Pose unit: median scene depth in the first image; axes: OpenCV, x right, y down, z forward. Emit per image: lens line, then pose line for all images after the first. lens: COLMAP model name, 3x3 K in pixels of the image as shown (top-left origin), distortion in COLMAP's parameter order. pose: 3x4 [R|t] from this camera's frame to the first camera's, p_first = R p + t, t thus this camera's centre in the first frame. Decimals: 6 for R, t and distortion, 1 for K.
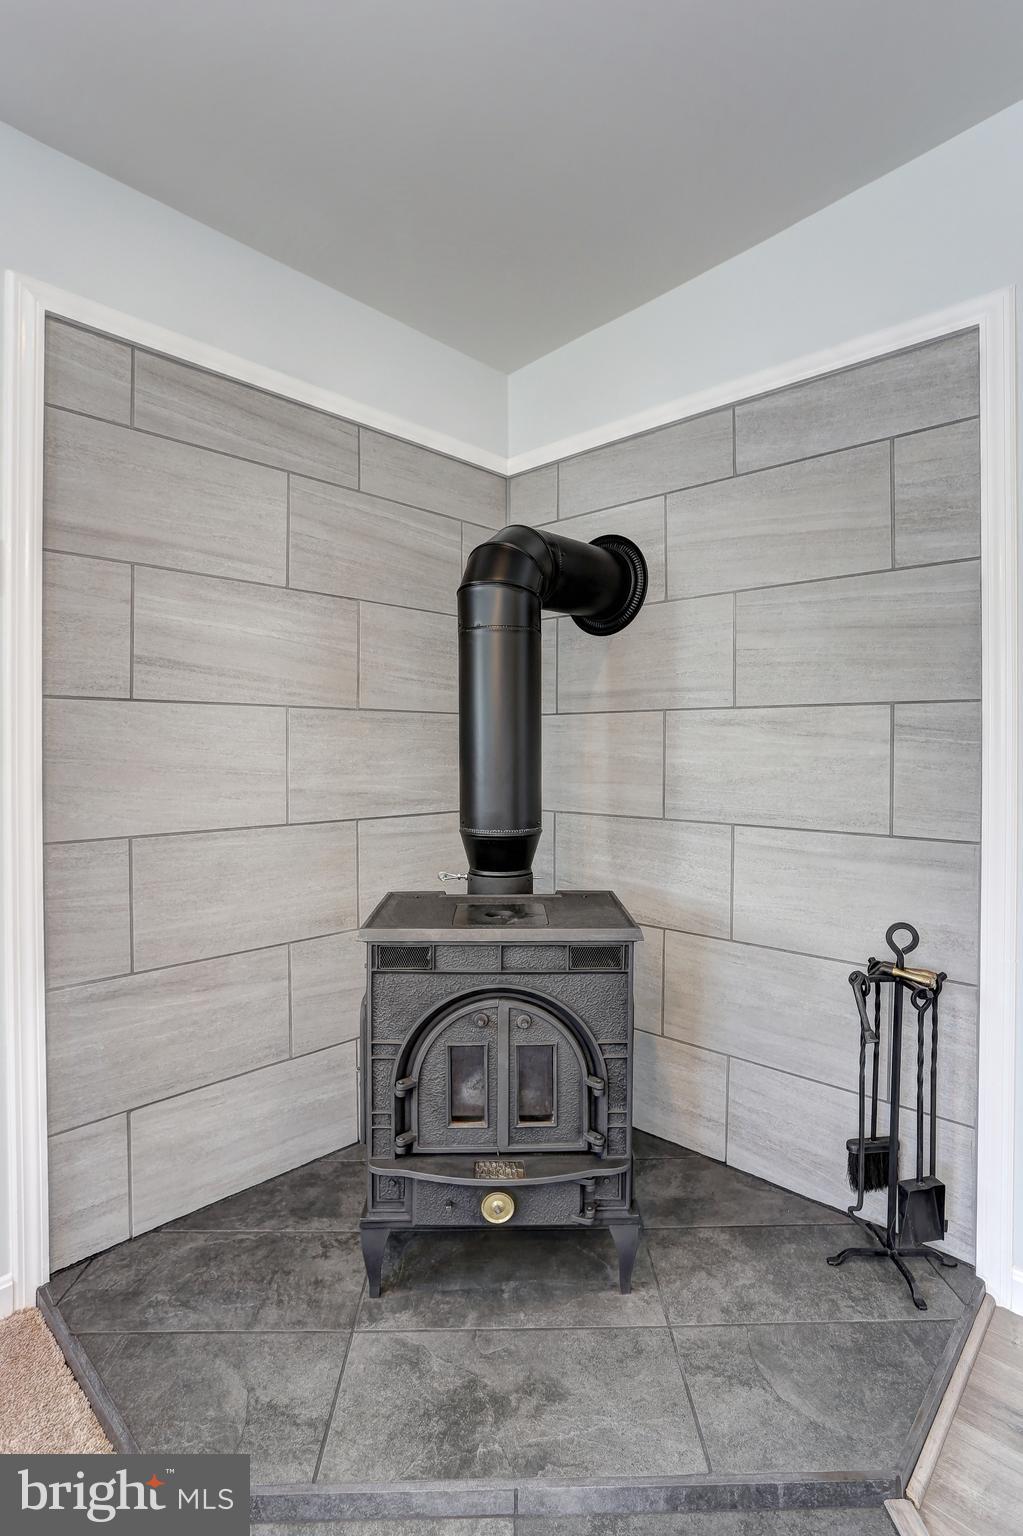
lens RADIAL K [[774.1, 0, 512.0], [0, 774.1, 749.3], [0, 0, 1]] dist [-0.045990, 0.000139]
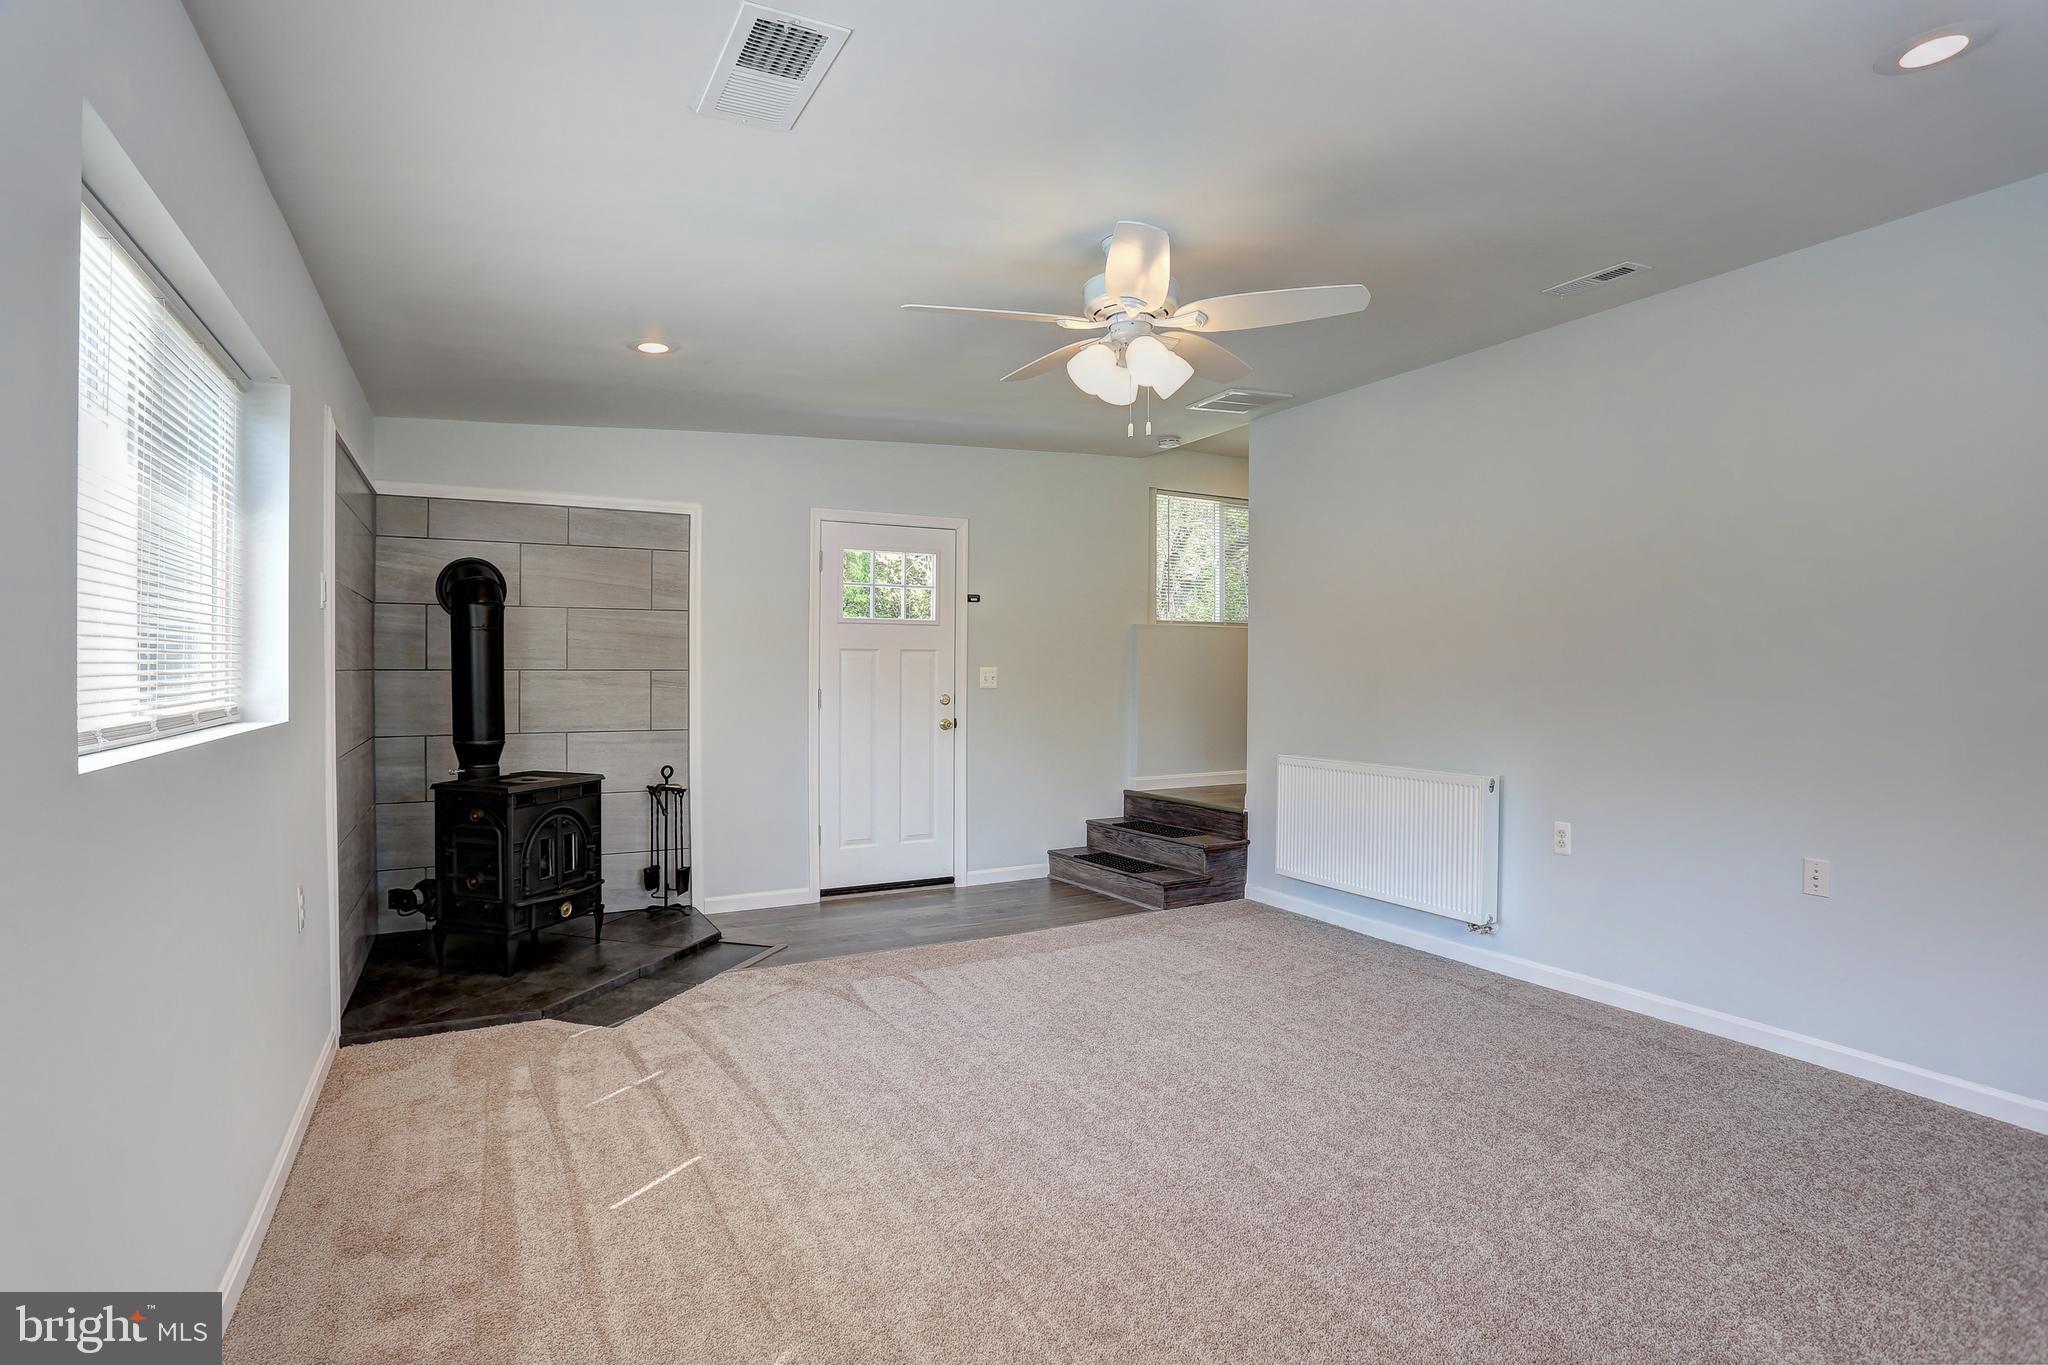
lens RADIAL K [[1009.6, 0, 1029.6], [0, 1009.6, 663.0], [0, 0, 1]] dist [-0.054358, 0.027887]
pose [[0.320111, 0.000208, 0.947380, -1.899332], [0.004952, 0.999986, -0.001893, -0.070176], [-0.947367, 0.005297, 0.320105, -0.965365]]
